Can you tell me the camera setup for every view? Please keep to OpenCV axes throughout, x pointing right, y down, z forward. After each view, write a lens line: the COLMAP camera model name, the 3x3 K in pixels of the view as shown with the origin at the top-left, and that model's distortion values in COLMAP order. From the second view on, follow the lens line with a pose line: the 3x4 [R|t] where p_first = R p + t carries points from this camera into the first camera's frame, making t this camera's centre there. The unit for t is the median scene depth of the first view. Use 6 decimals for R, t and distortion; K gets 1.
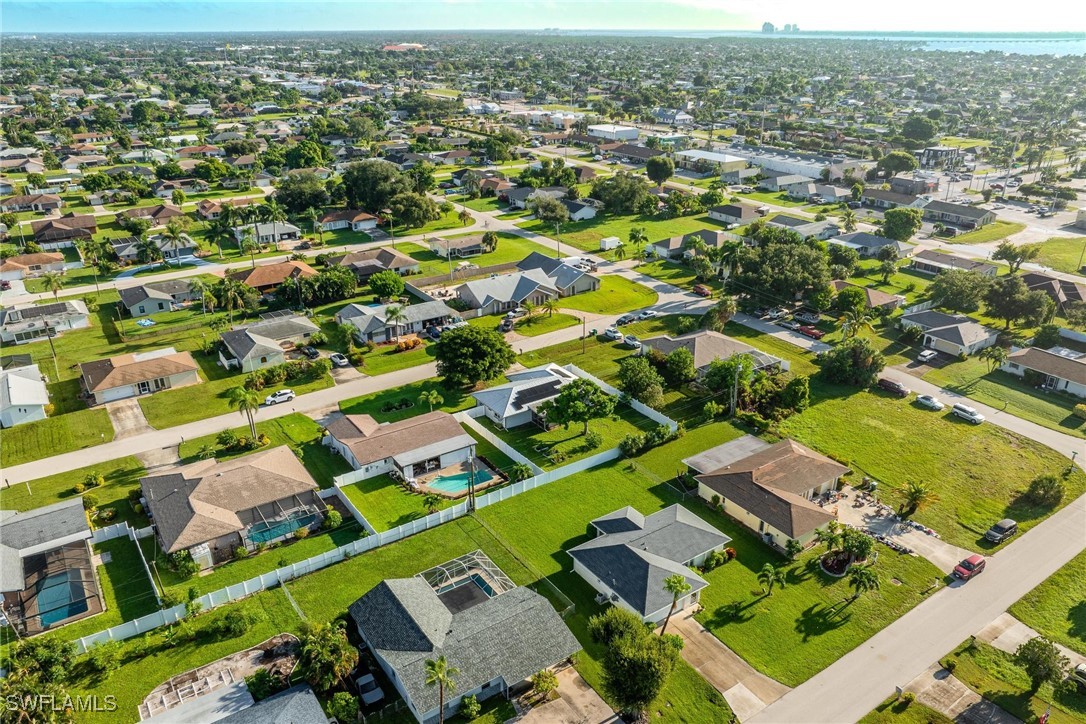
lens RADIAL K [[790.9, 0, 546.5], [0, 790.9, 362.9], [0, 0, 1]] dist [-0.023749, -0.004755]
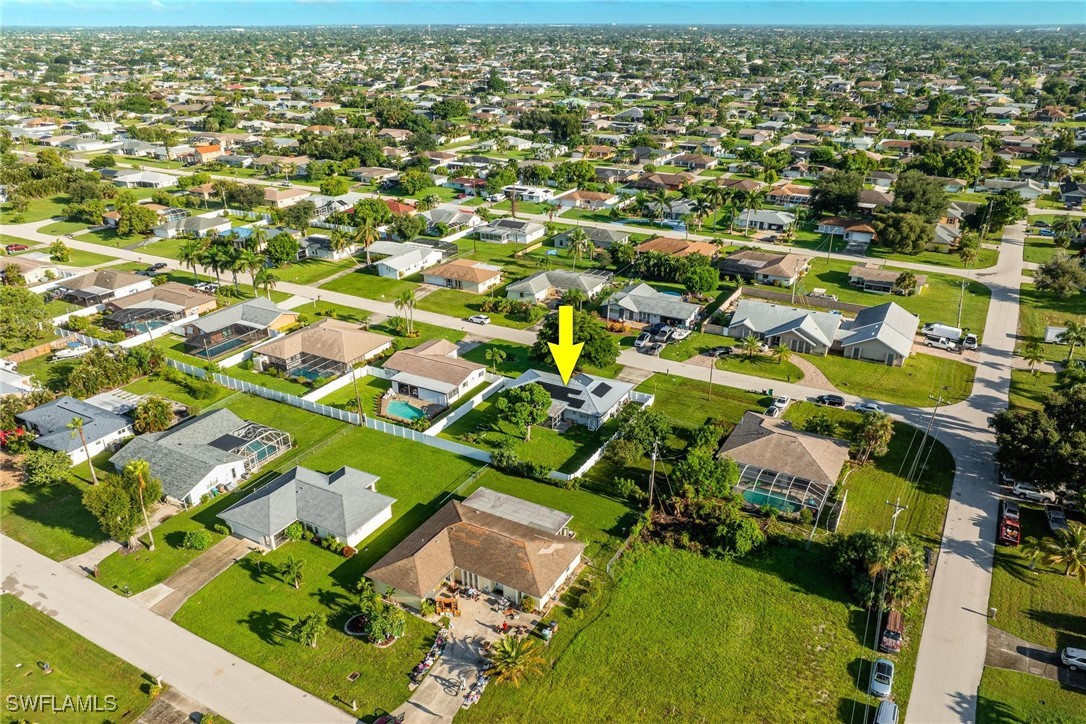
lens RADIAL K [[790.9, 0, 546.5], [0, 790.9, 362.9], [0, 0, 1]] dist [-0.023749, -0.004755]
pose [[0.441165, 0.357004, -0.823360, 0.628223], [-0.350497, 0.913144, 0.208134, -0.157628], [0.826151, 0.196764, 0.527976, 0.370091]]
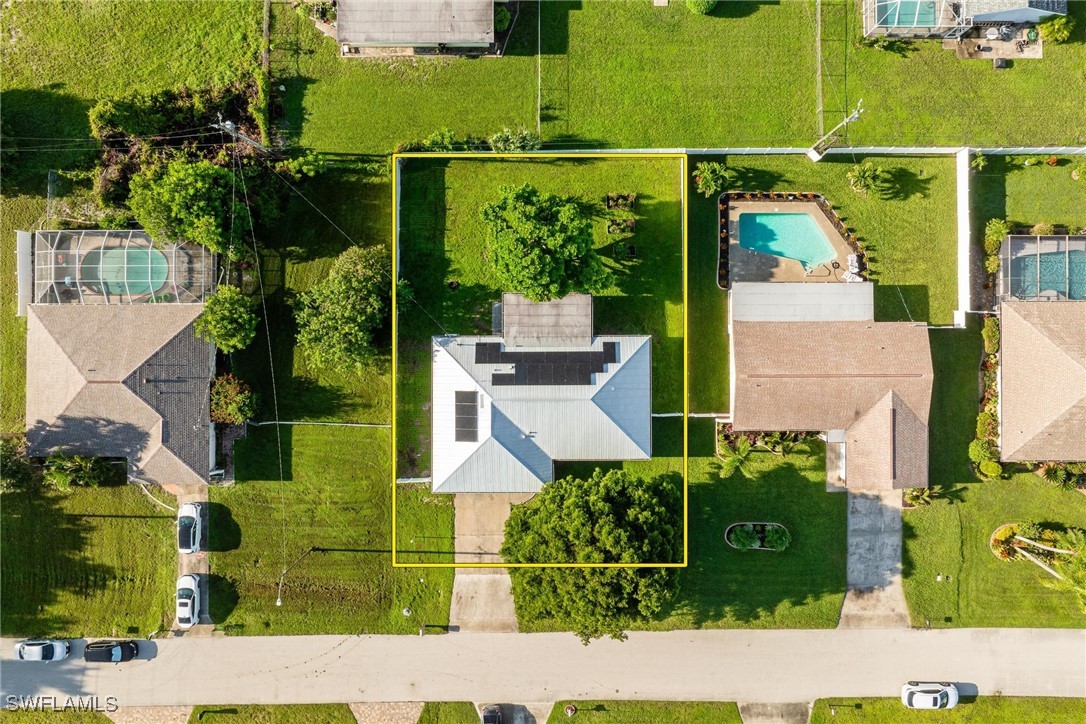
lens RADIAL K [[790.9, 0, 546.5], [0, 790.9, 362.9], [0, 0, 1]] dist [-0.023749, -0.004755]
pose [[-0.821606, -0.569465, 0.025961, -0.013361], [0.232444, -0.293084, 0.927400, -0.352161], [-0.520513, 0.767992, 0.373168, 0.638753]]
